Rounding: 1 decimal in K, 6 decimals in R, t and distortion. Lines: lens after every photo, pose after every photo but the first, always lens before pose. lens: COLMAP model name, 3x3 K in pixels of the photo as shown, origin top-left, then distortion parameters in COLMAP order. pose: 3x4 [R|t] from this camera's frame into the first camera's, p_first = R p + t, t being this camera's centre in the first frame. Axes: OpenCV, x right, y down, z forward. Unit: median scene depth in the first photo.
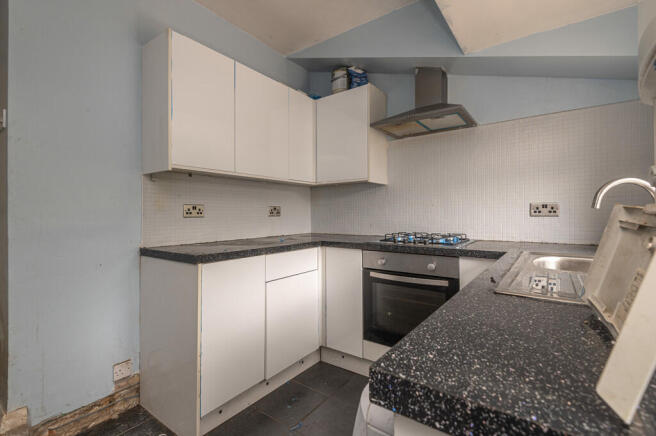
lens RADIAL K [[303.4, 0, 329.6], [0, 303.4, 211.4], [0, 0, 1]] dist [0.002054, -0.000003]
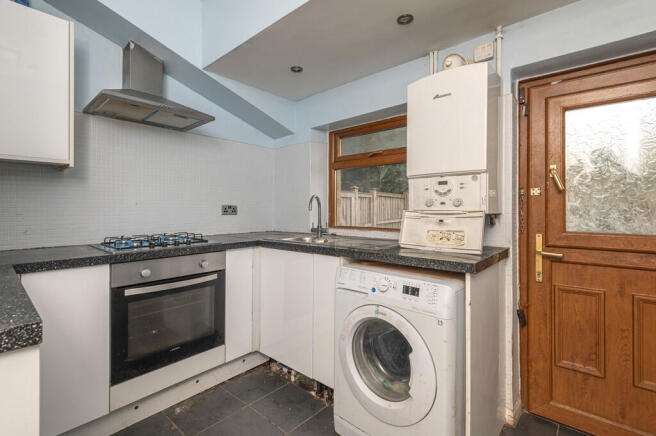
lens RADIAL K [[303.4, 0, 329.0], [0, 303.4, 215.8], [0, 0, 1]] dist [0.002054, -0.000003]
pose [[0.098377, -0.015898, 0.995022, -0.575908], [0.009706, 0.999840, 0.015016, 0.005236], [-0.995102, 0.008181, 0.098516, 0.414934]]
